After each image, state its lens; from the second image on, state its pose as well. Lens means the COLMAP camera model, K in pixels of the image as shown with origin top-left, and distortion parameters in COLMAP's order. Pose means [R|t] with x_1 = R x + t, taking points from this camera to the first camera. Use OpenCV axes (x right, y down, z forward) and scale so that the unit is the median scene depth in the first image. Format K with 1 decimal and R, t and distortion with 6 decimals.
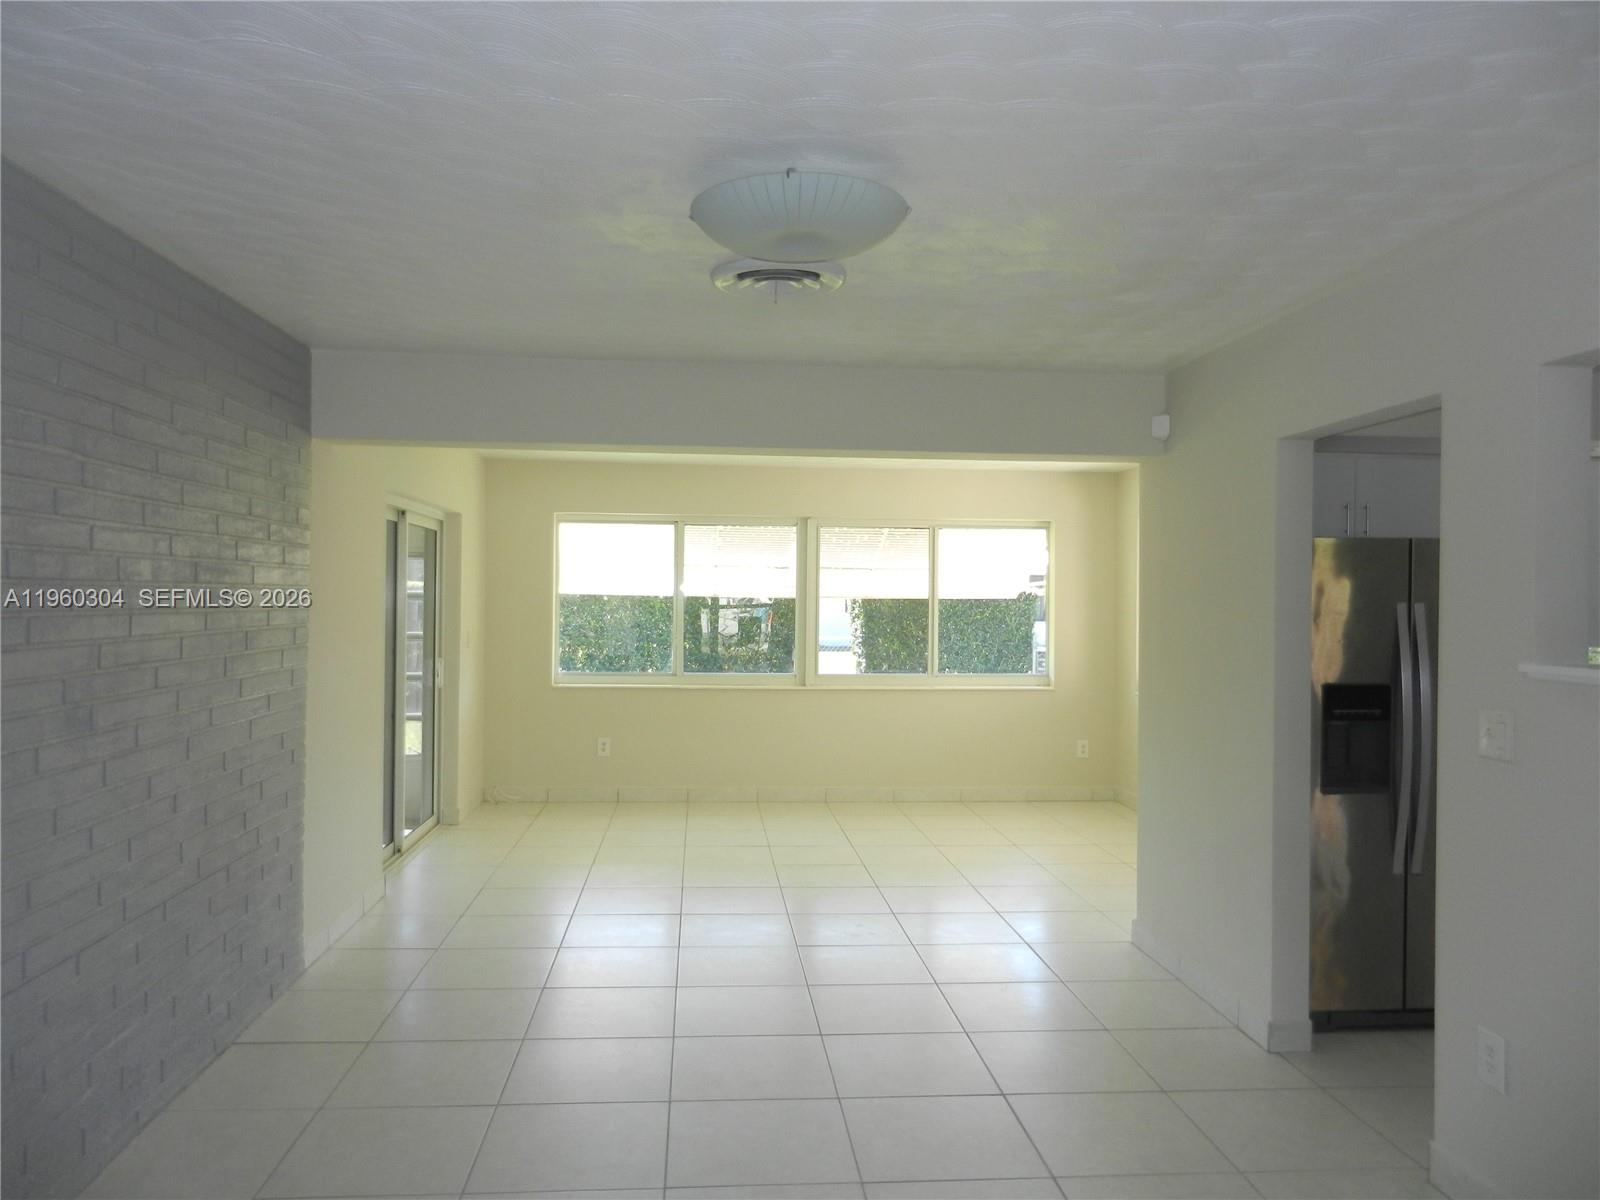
lens RADIAL K [[1171.3, 0, 799.7], [0, 1171.3, 606.3], [0, 0, 1]] dist [-0.011005, -0.001625]
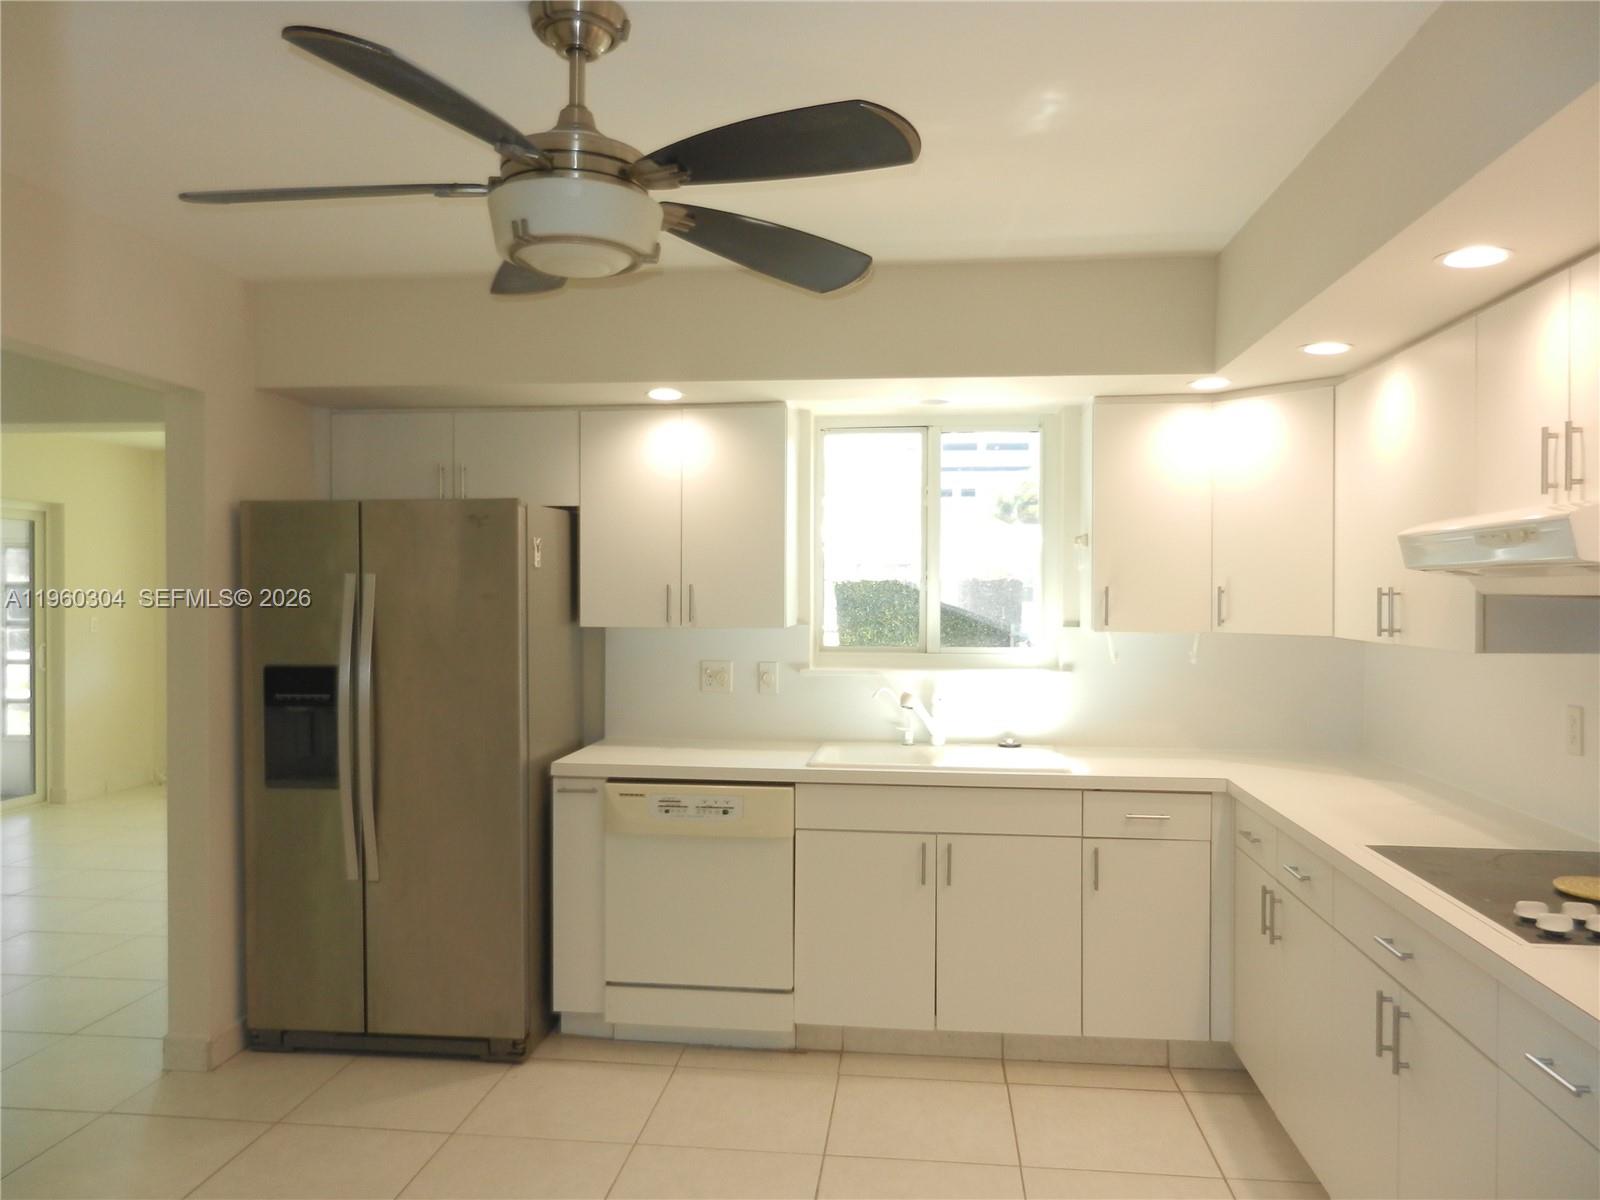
lens RADIAL K [[1171.3, 0, 795.1], [0, 1171.3, 596.8], [0, 0, 1]] dist [-0.011005, -0.001625]
pose [[0.980149, -0.013963, -0.197768, 0.475679], [0.014974, 0.999881, 0.003616, 0.007763], [0.197694, -0.006505, 0.980242, 0.093236]]
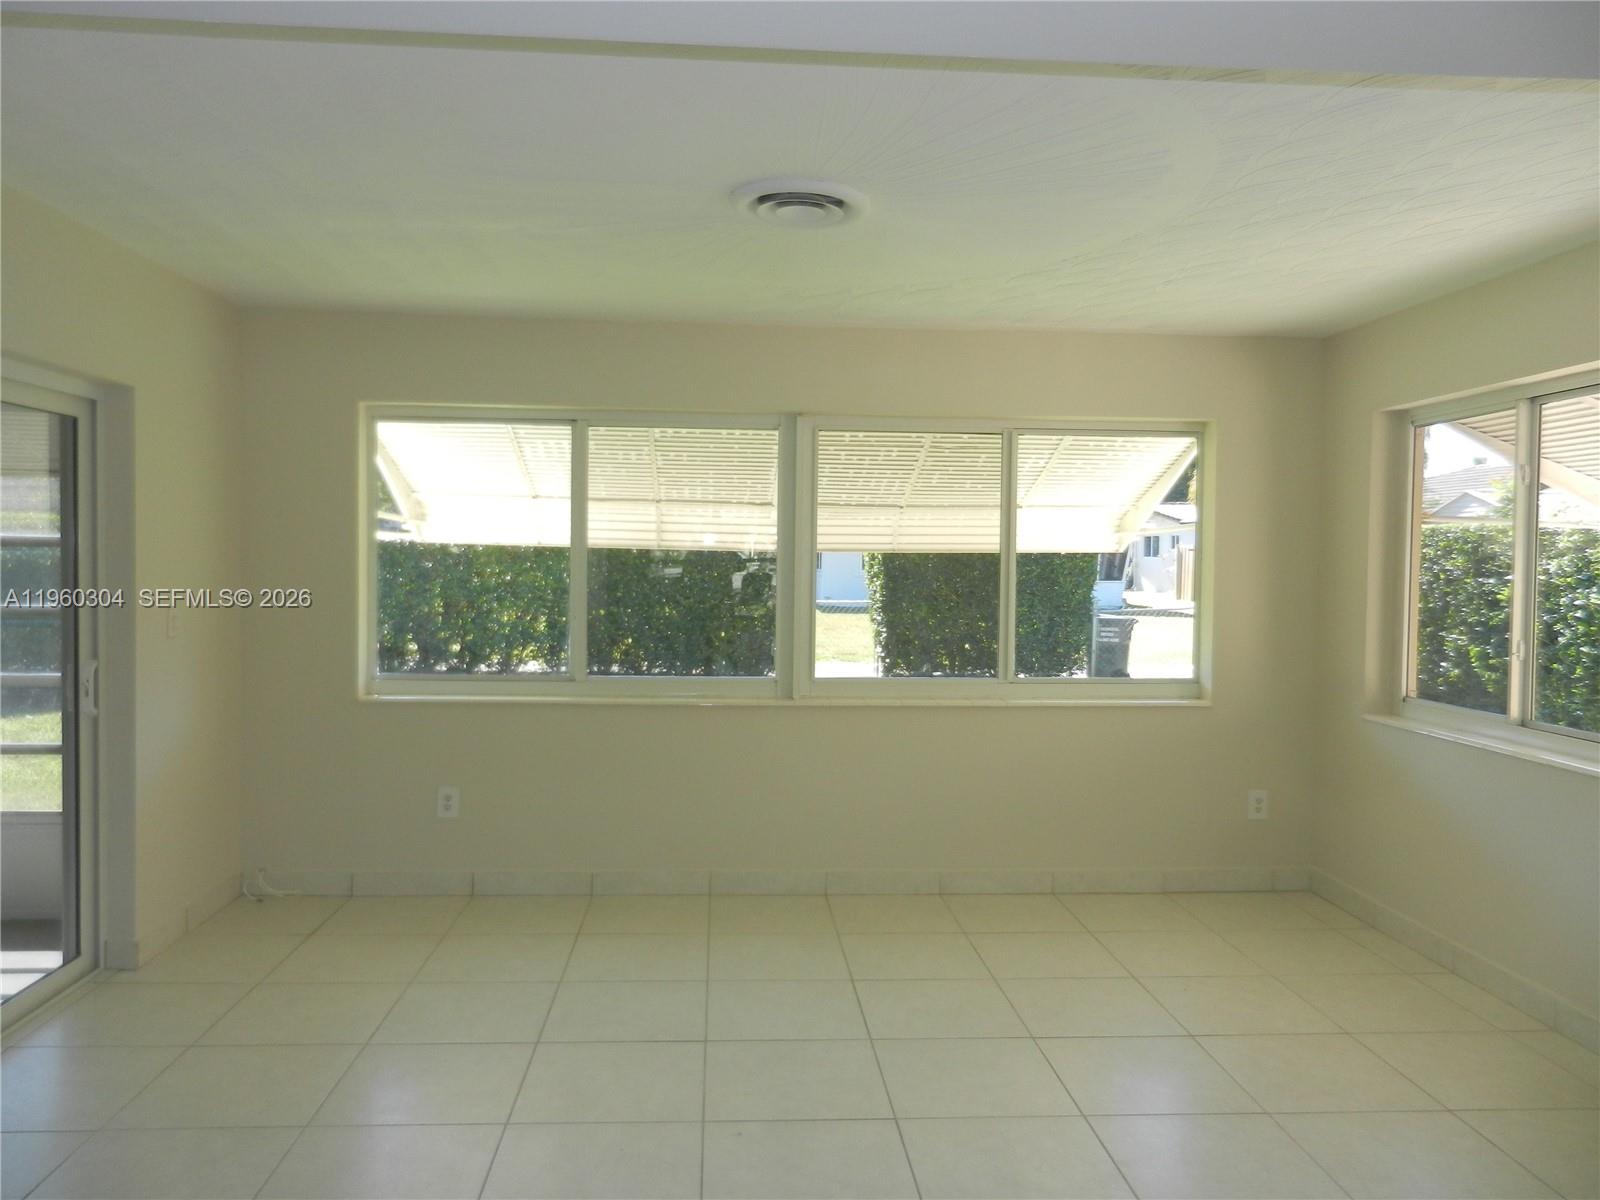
lens RADIAL K [[1171.3, 0, 797.3], [0, 1171.3, 599.4], [0, 0, 1]] dist [-0.011005, -0.001625]
pose [[0.999860, 0.003700, -0.016316, 0.016764], [-0.003179, 0.999487, 0.031876, -0.001094], [0.016426, -0.031820, 0.999359, 0.406823]]
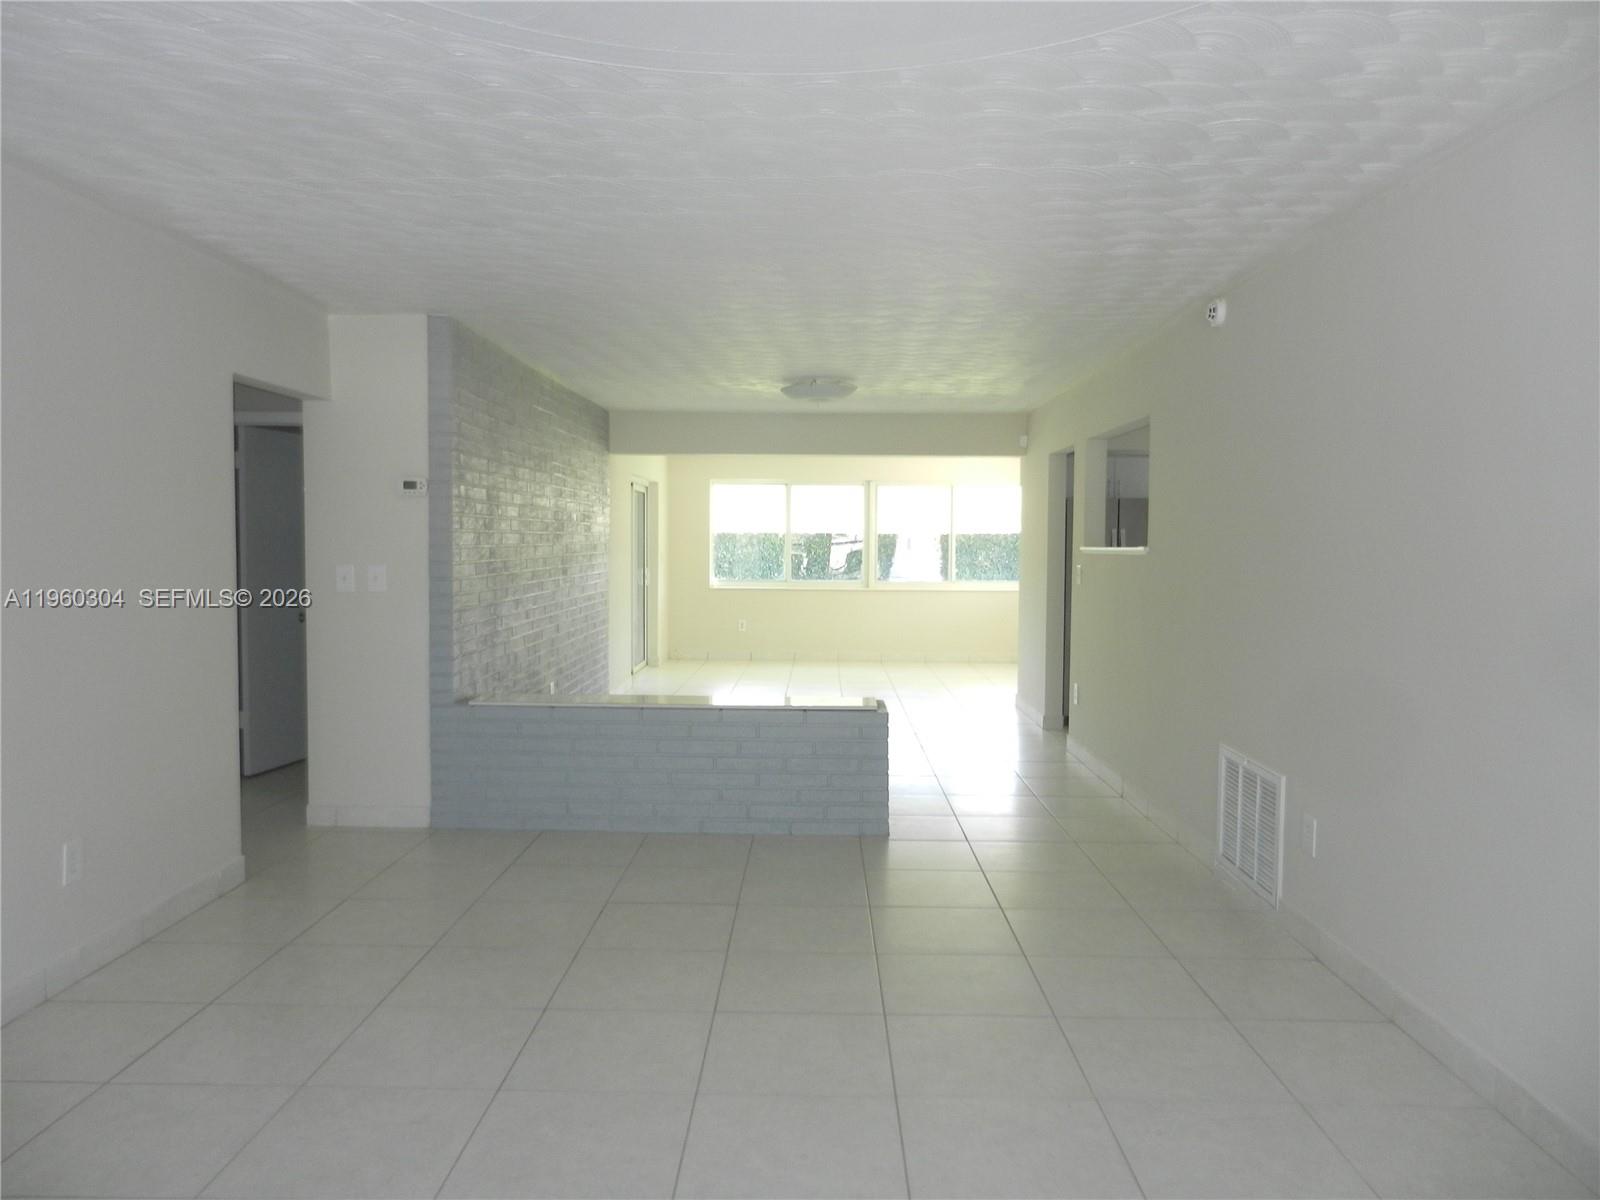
lens RADIAL K [[1171.3, 0, 802.4], [0, 1171.3, 601.2], [0, 0, 1]] dist [-0.011005, -0.001625]
pose [[0.994738, -0.000527, -0.102447, 0.076352], [0.005021, 0.999036, 0.043616, 0.016400], [0.102325, -0.043901, 0.993782, -0.565525]]
